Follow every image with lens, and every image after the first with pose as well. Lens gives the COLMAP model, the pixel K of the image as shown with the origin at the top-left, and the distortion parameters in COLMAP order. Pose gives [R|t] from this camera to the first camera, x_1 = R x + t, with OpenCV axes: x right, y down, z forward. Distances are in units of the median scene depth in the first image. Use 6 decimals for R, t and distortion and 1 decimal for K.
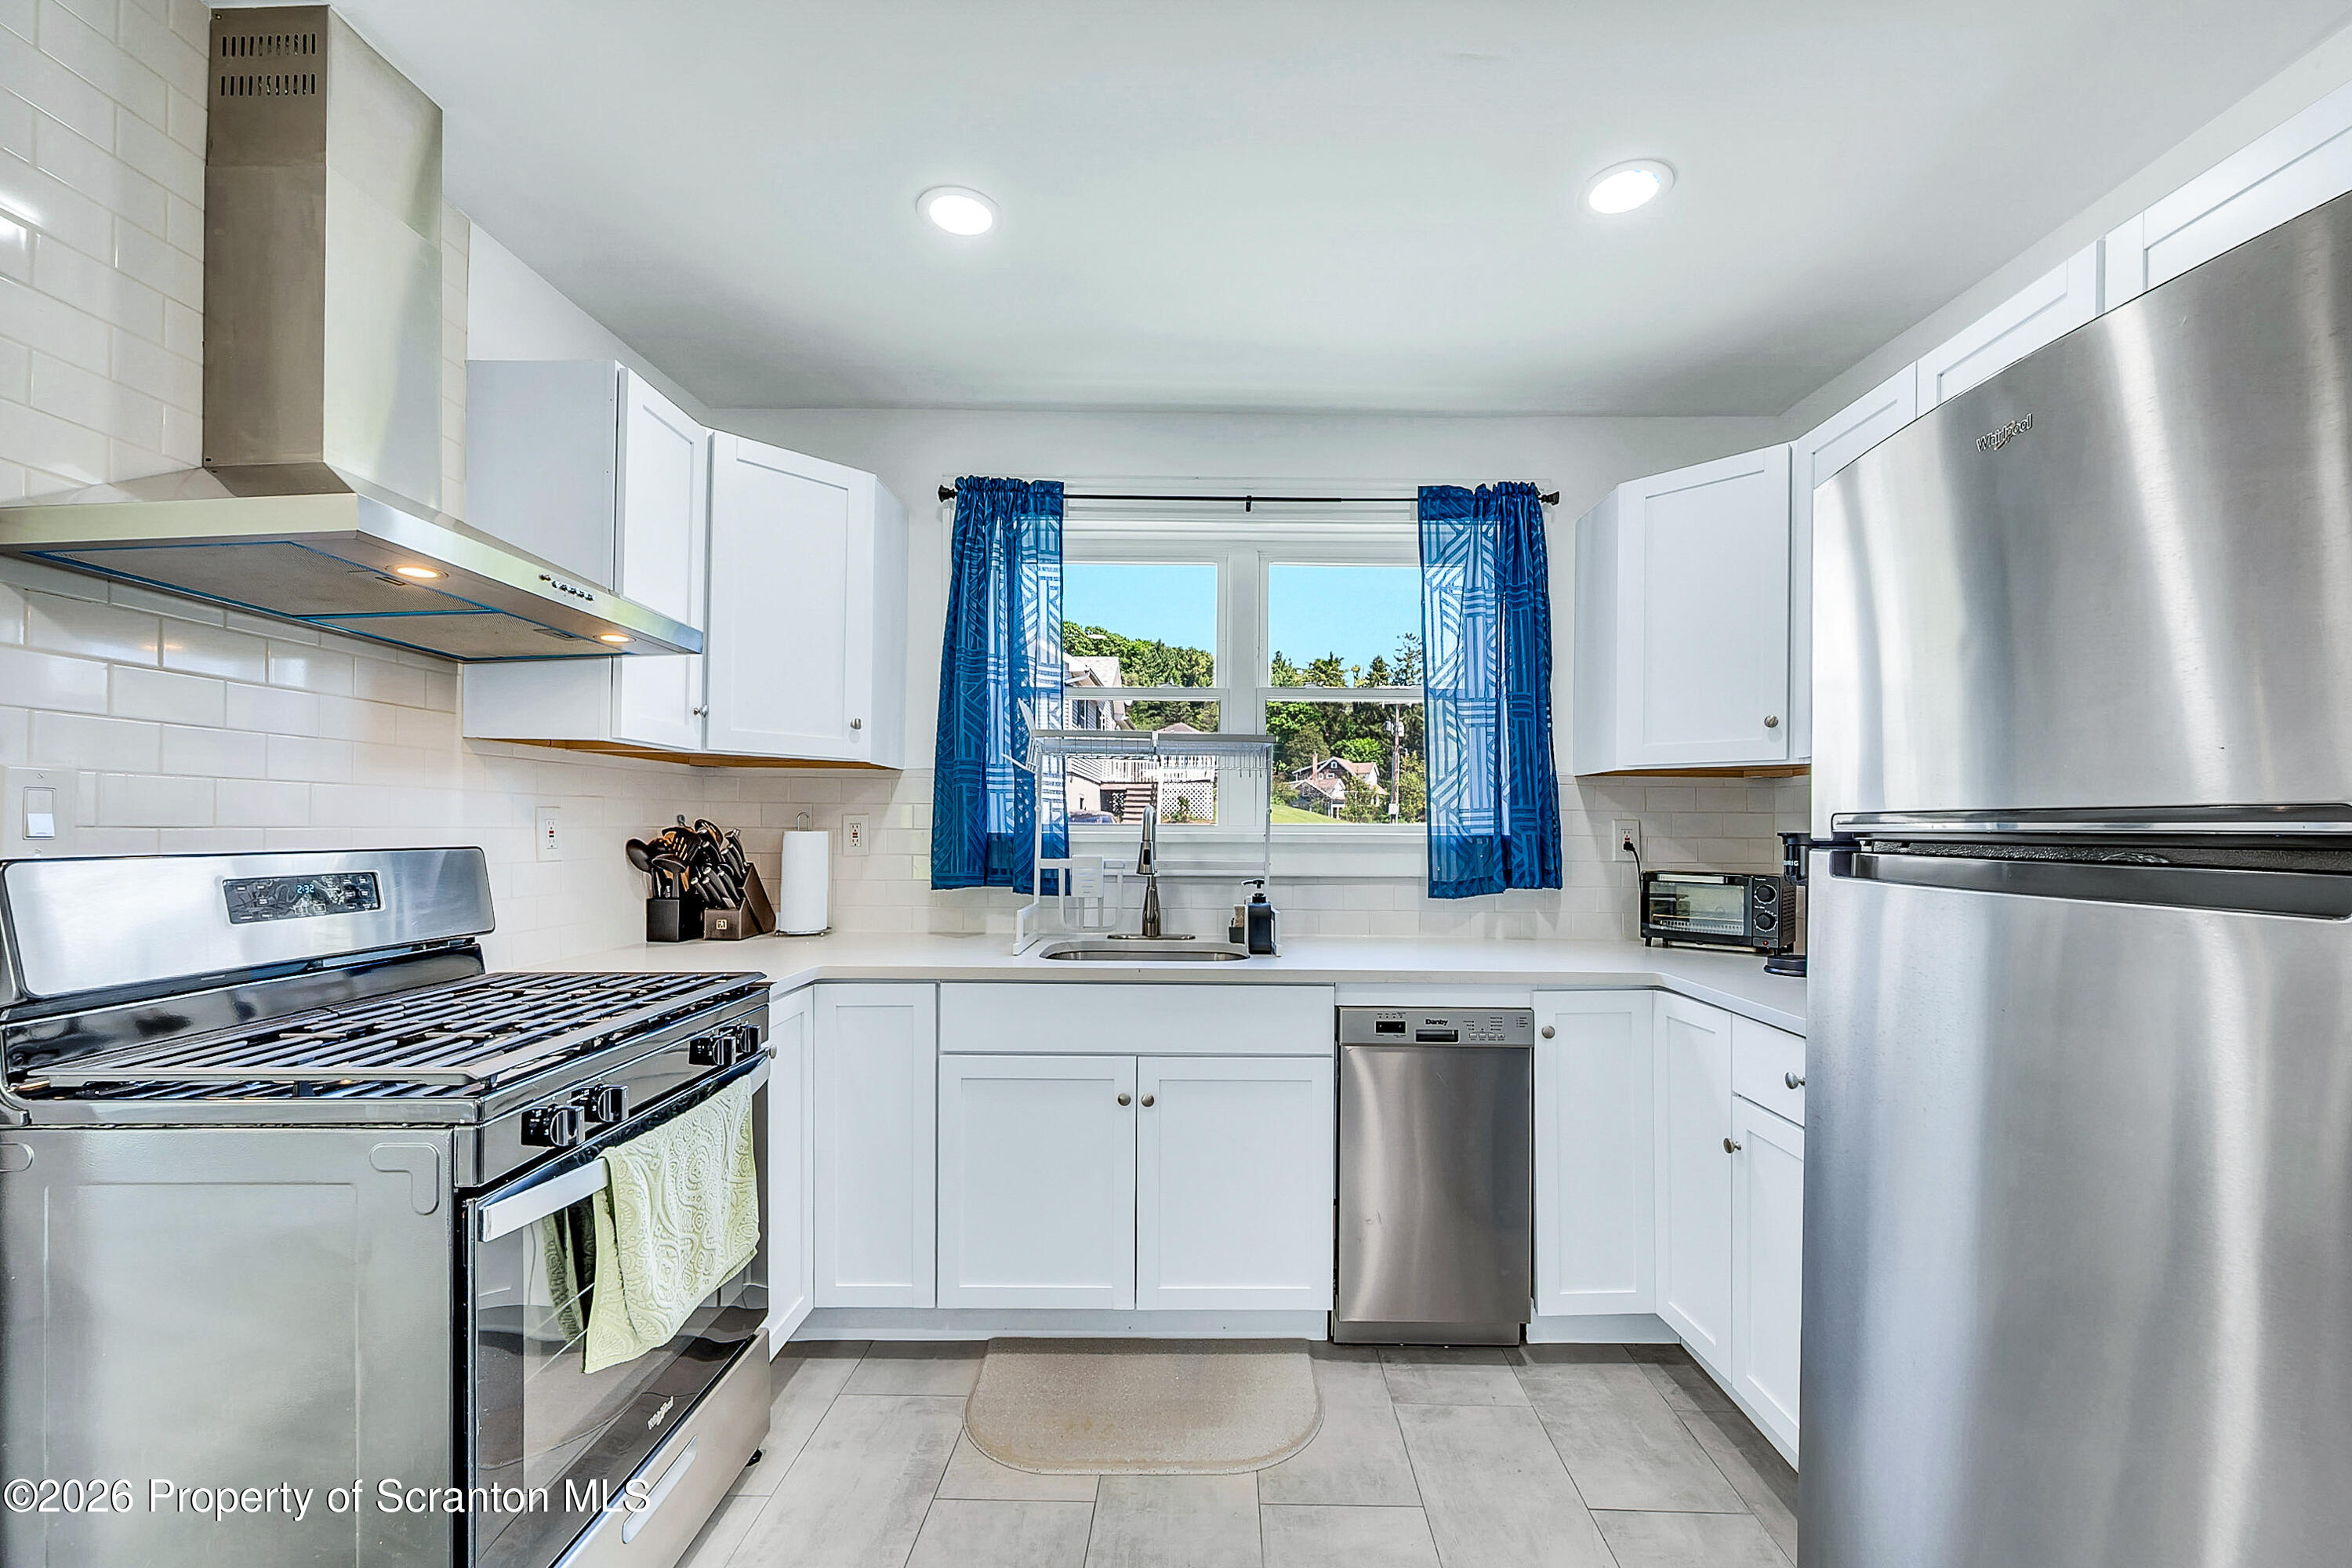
lens RADIAL K [[960.9, 0, 1186.3], [0, 960.9, 818.7], [0, 0, 1]] dist [0.000012, 0.000253]
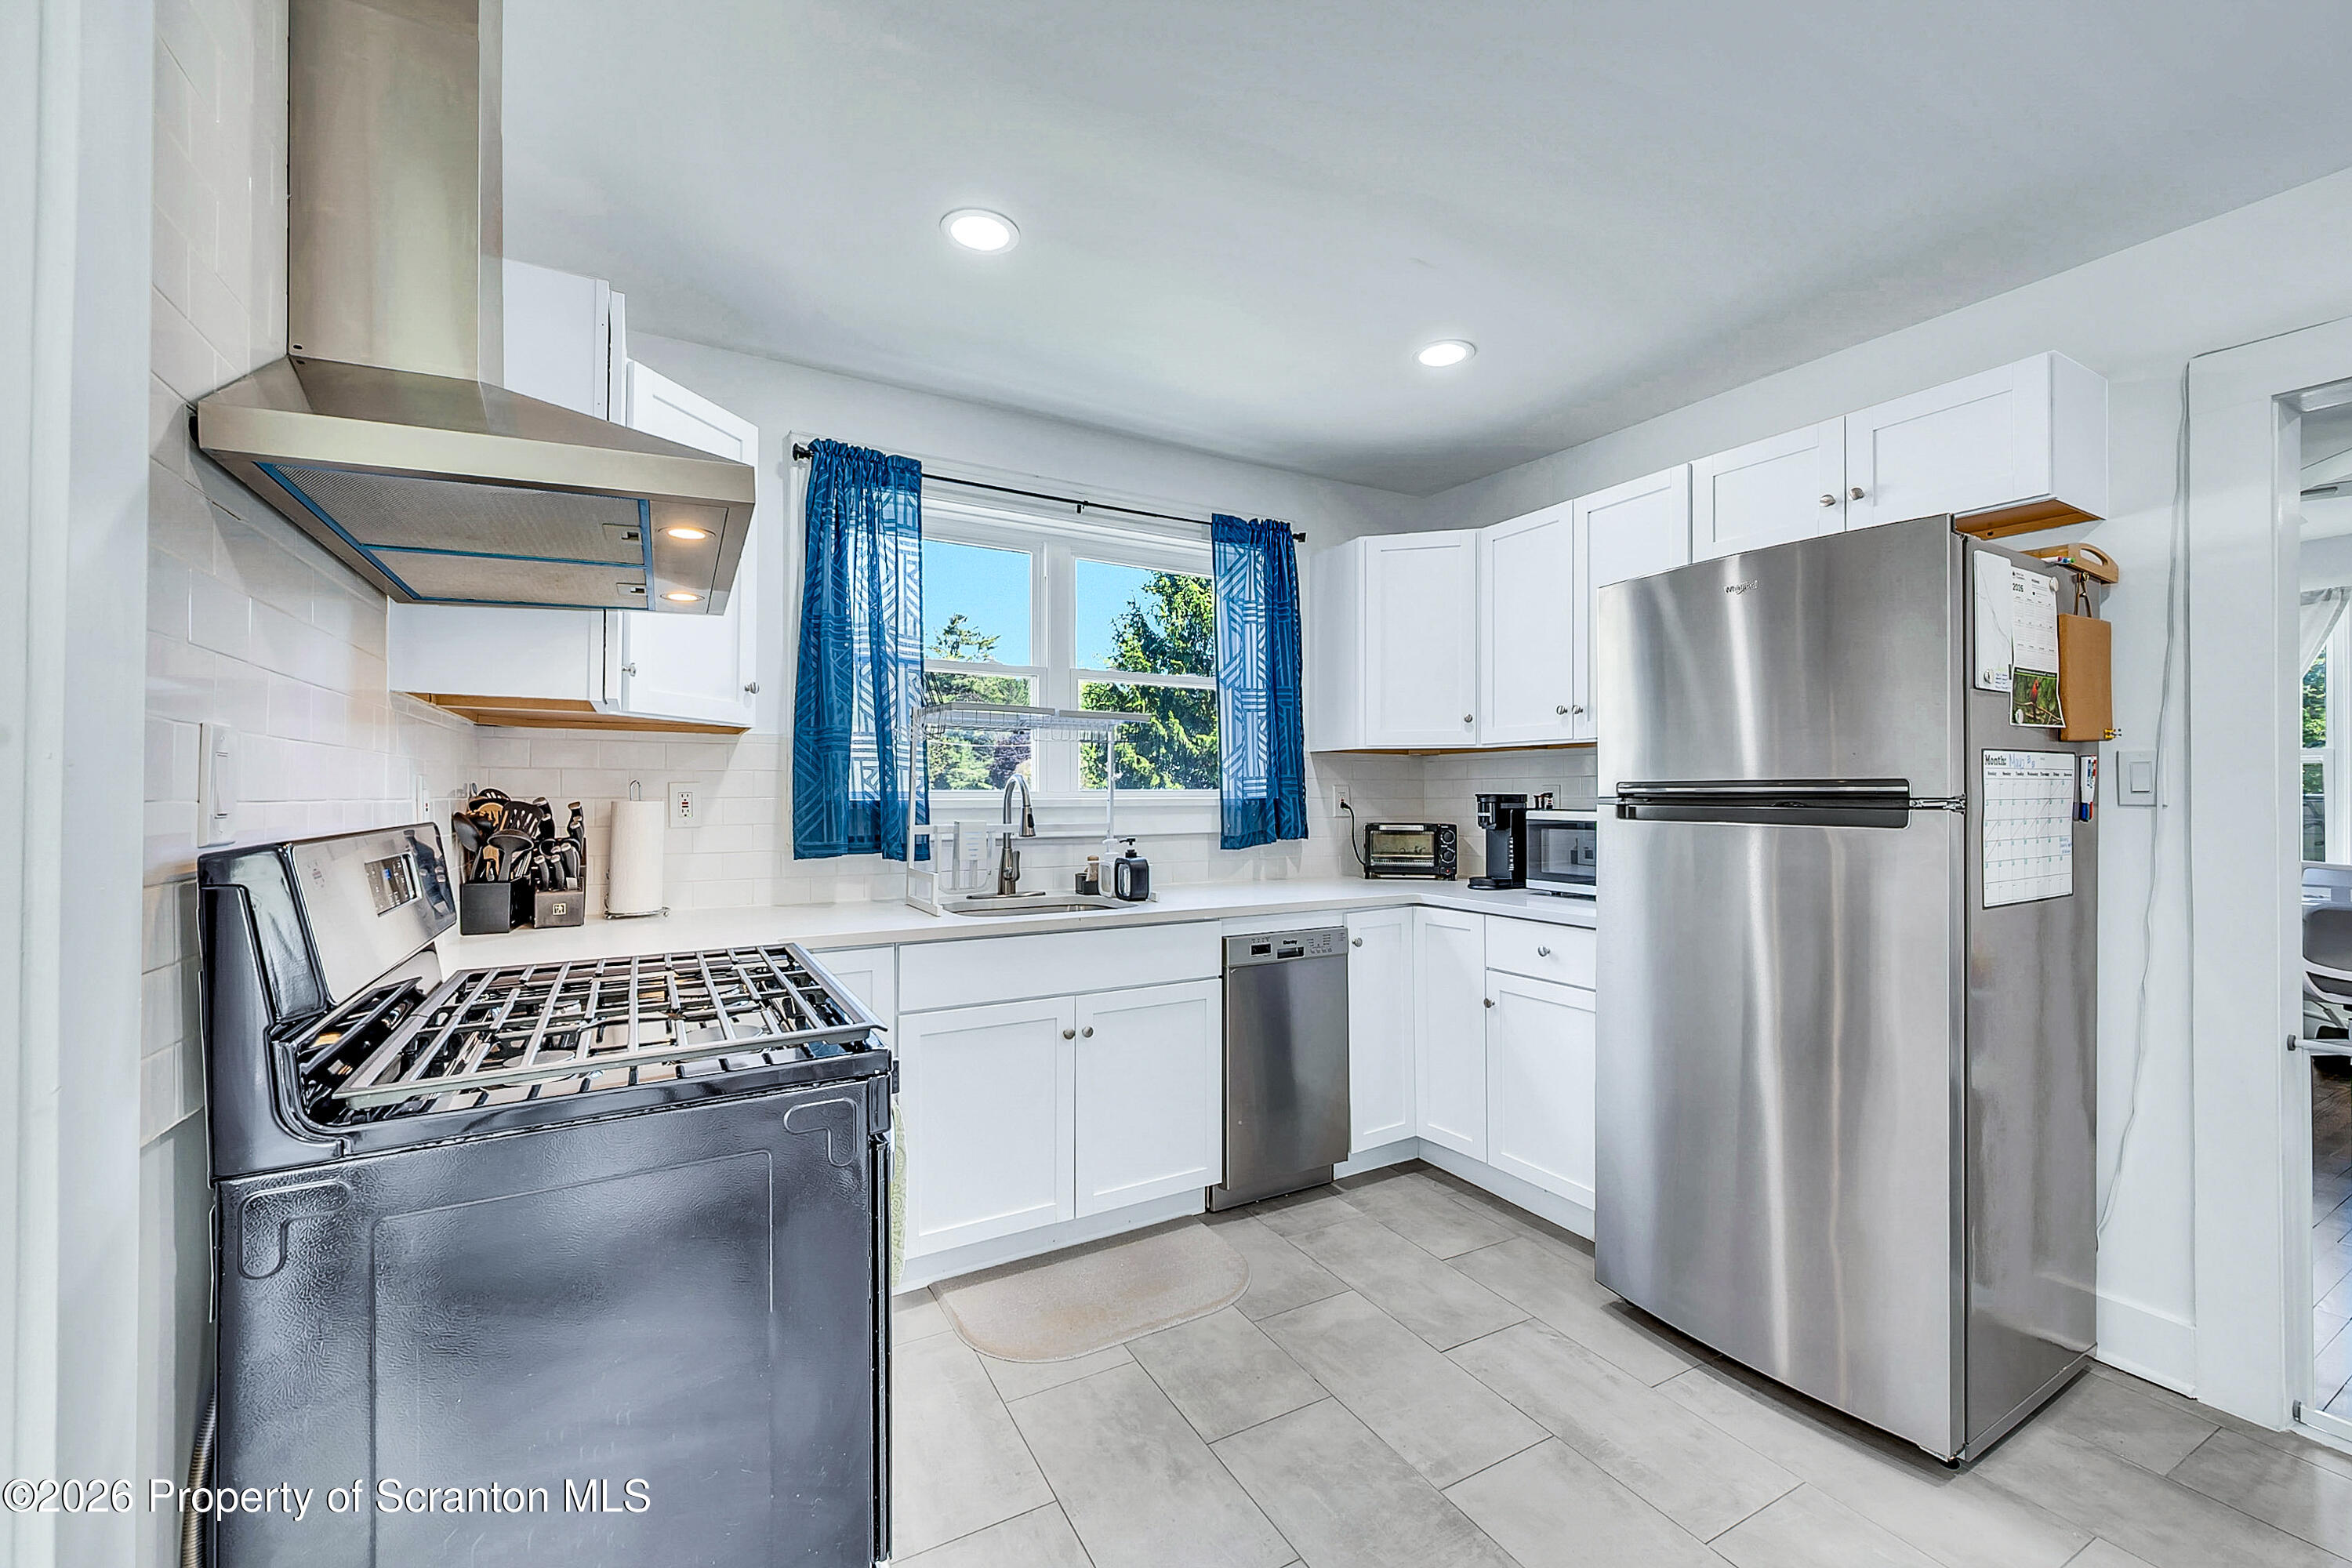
lens RADIAL K [[963.2, 0, 1176.0], [0, 963.2, 784.0], [0, 0, 1]] dist [0.000449, 0.000011]
pose [[0.864849, -0.001945, 0.502028, -0.418048], [0.001661, 0.999998, 0.001012, -0.002850], [-0.502029, -0.000041, 0.864851, -0.036719]]
